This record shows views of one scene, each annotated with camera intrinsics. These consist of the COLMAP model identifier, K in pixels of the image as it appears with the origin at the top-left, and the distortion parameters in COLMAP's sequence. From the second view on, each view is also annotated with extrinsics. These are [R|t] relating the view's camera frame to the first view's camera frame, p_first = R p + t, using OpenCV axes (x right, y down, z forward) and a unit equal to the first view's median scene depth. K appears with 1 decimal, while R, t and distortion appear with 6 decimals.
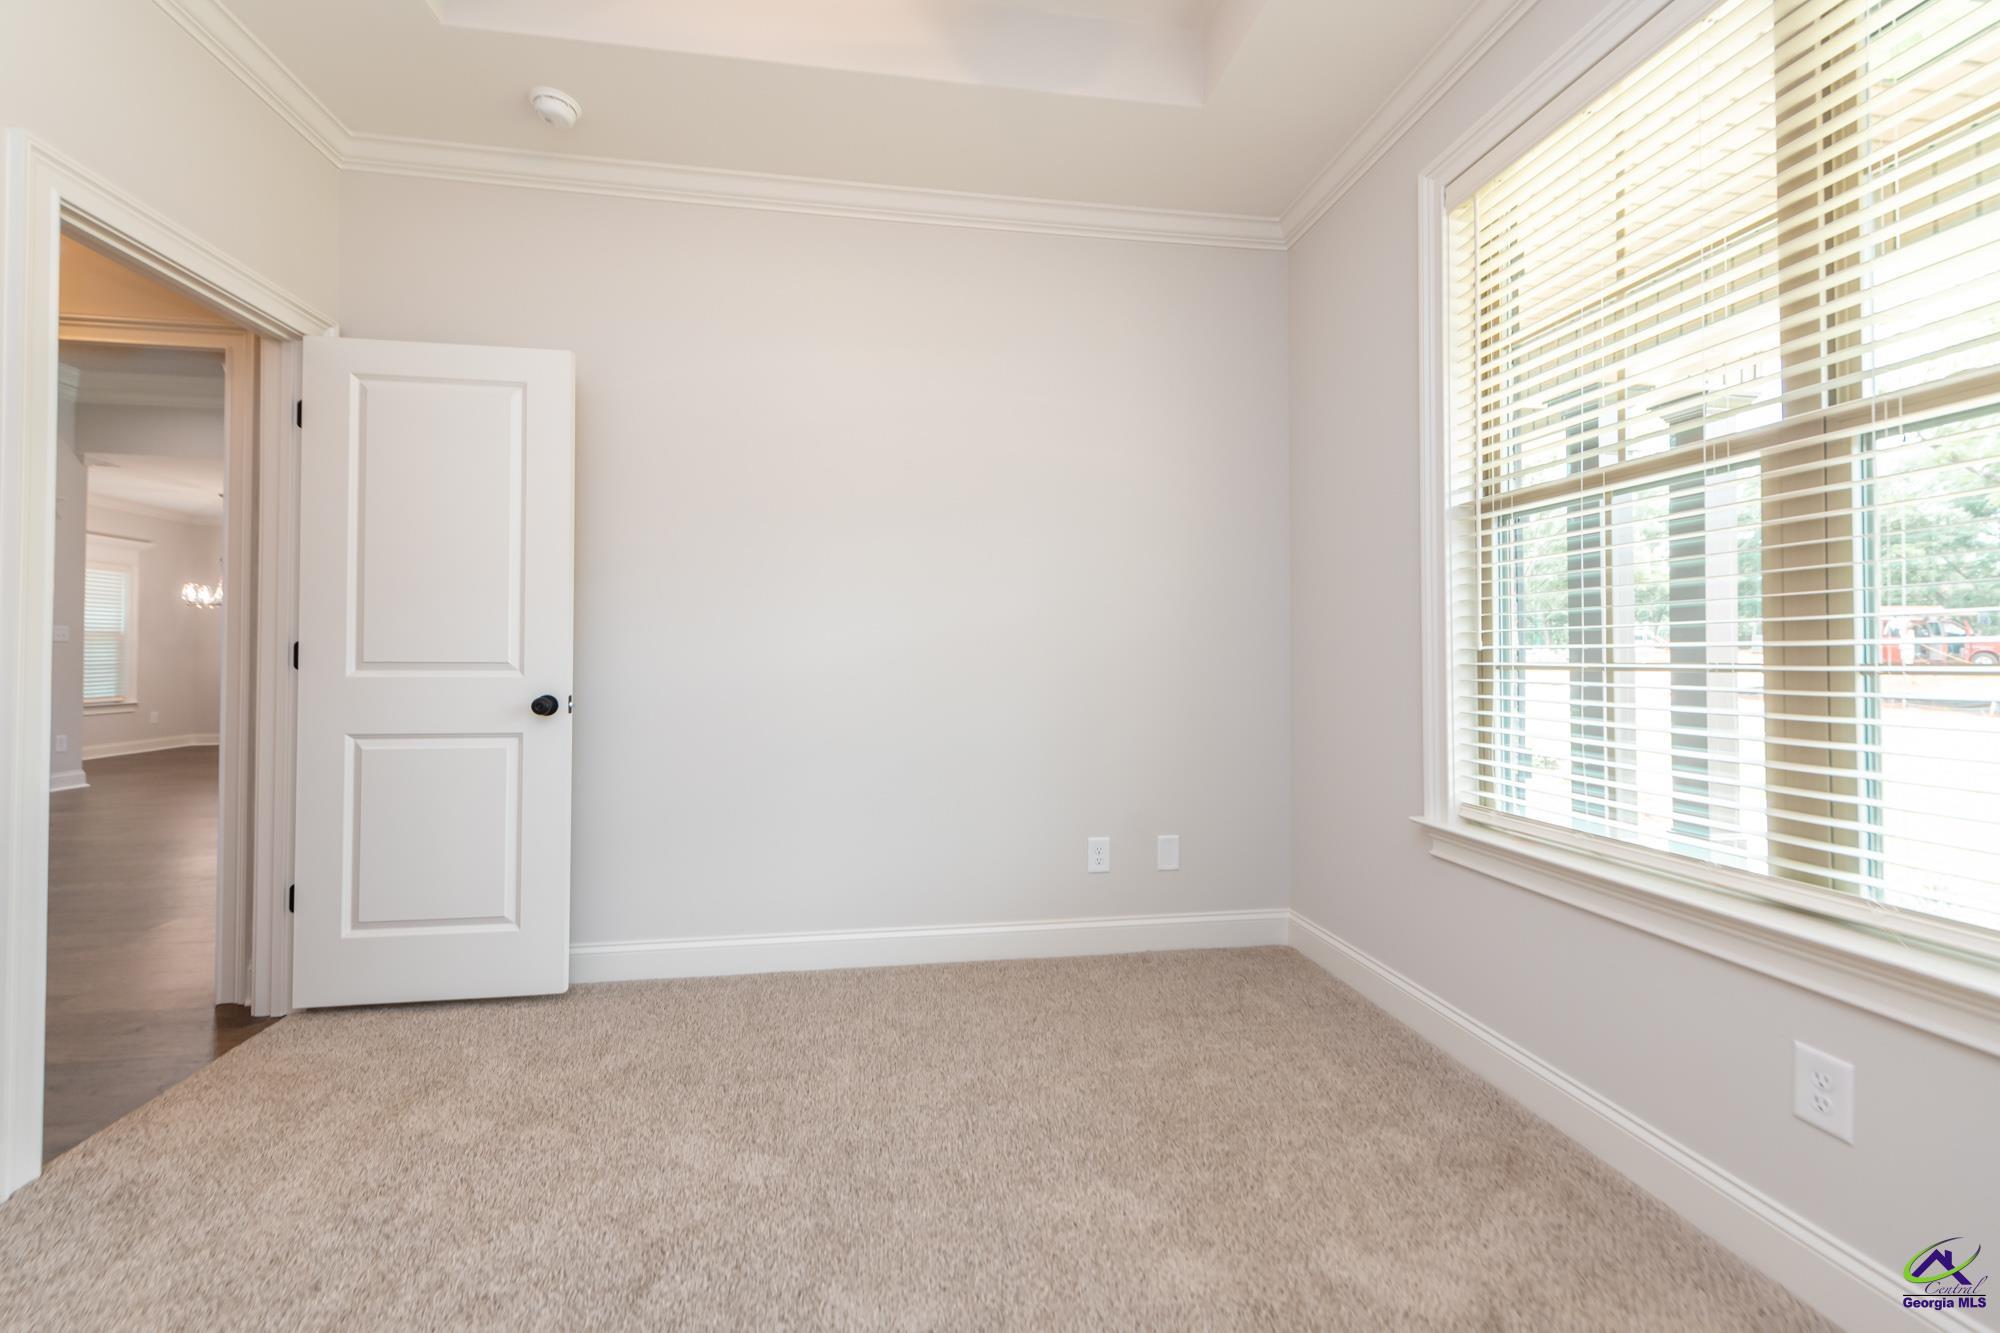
lens RADIAL K [[817.9, 0, 994.7], [0, 817.9, 645.4], [0, 0, 1]] dist [0.016834, -0.006628]
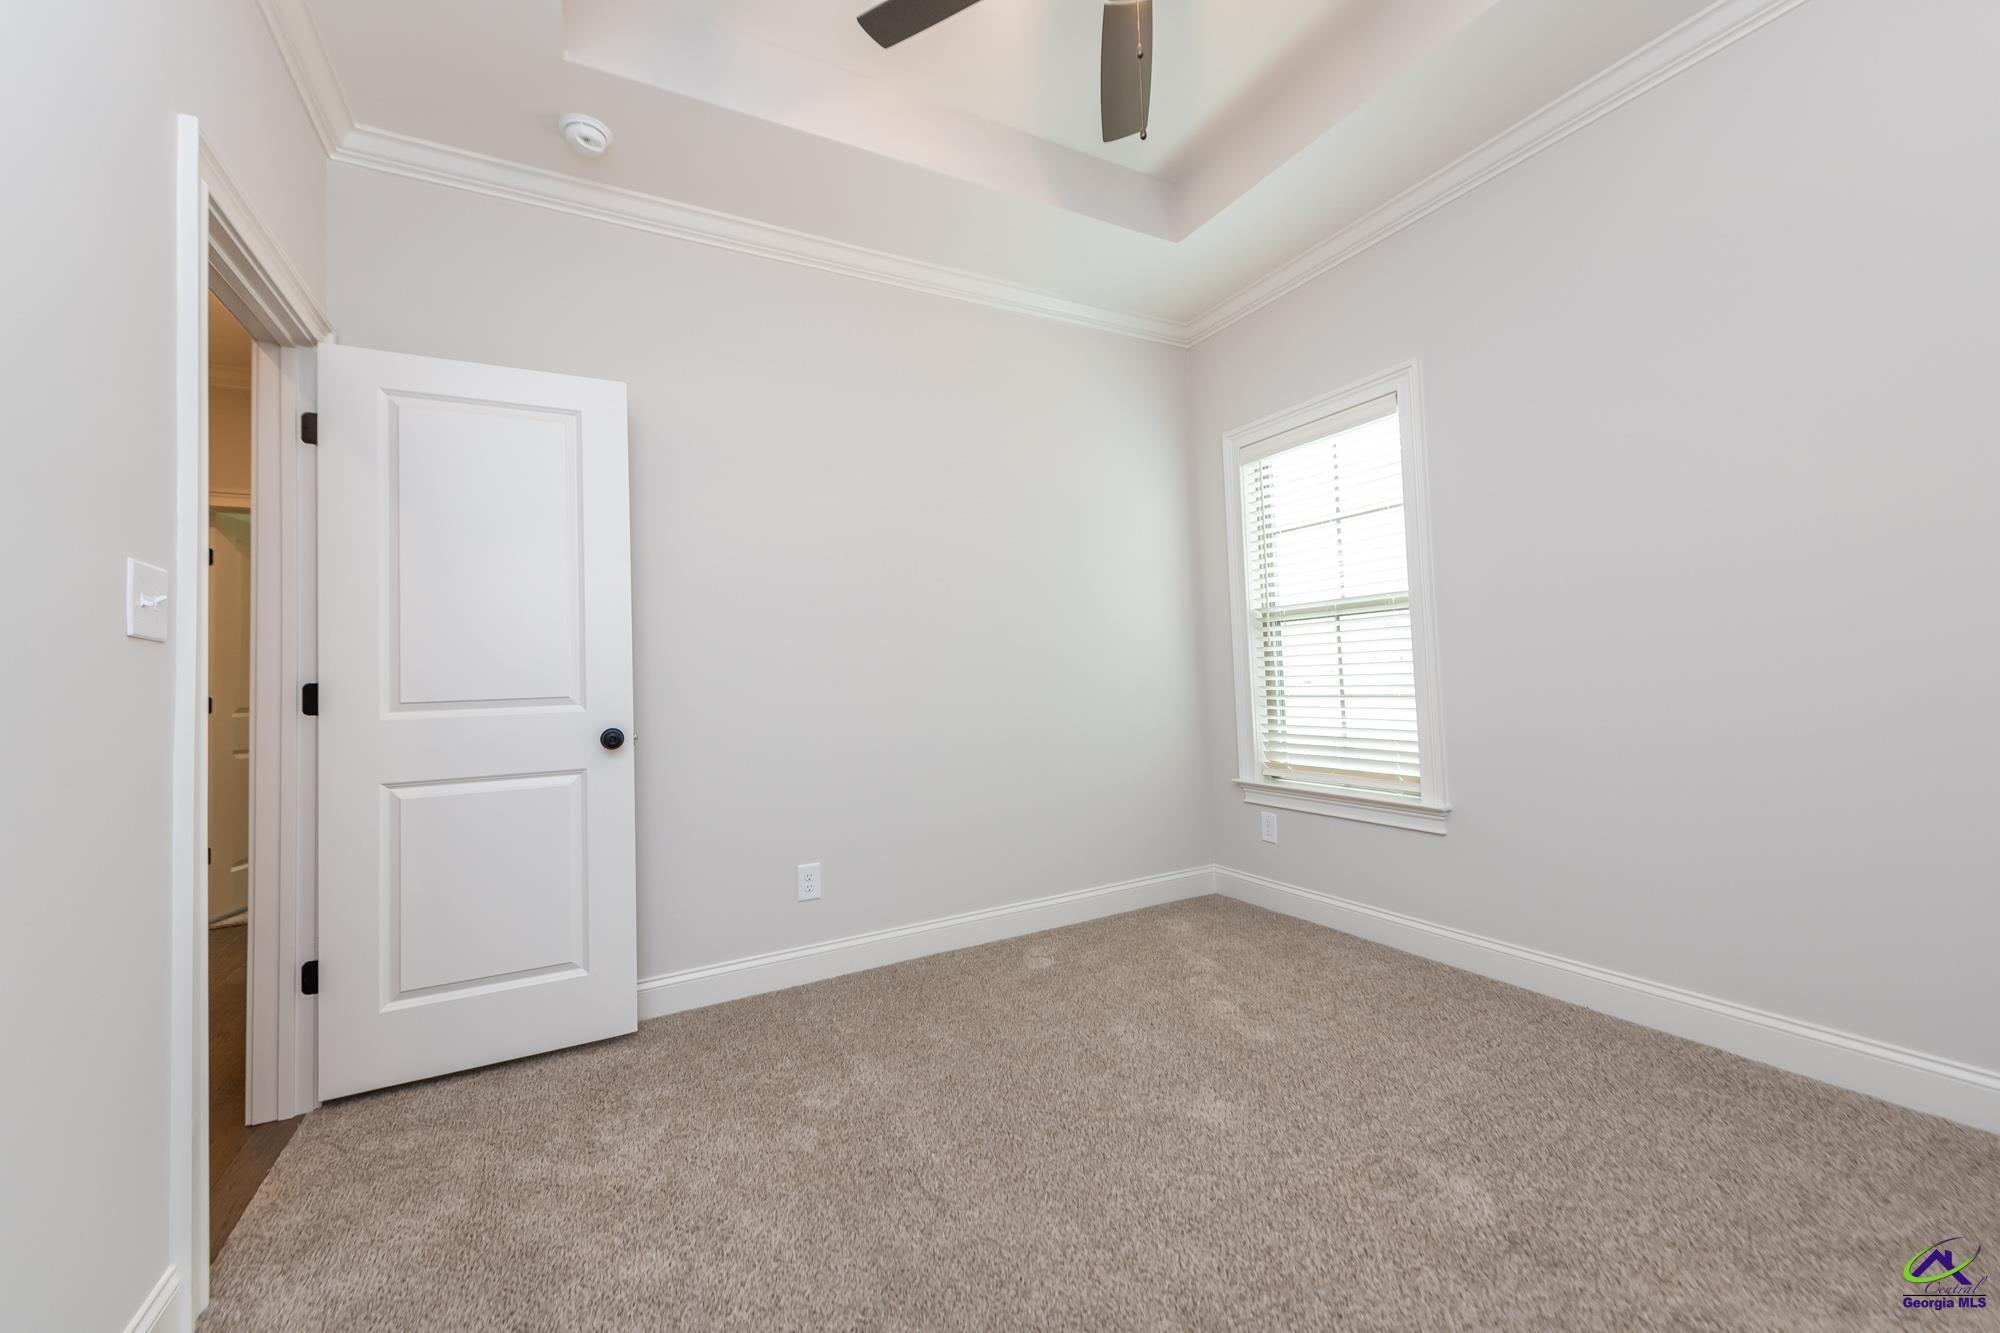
lens RADIAL K [[817.9, 0, 994.7], [0, 817.9, 645.4], [0, 0, 1]] dist [0.016834, -0.006628]
pose [[0.933738, -0.023260, 0.357200, -0.464069], [0.032319, 0.999289, -0.019414, -0.004974], [-0.356495, 0.029672, 0.933826, -0.085154]]
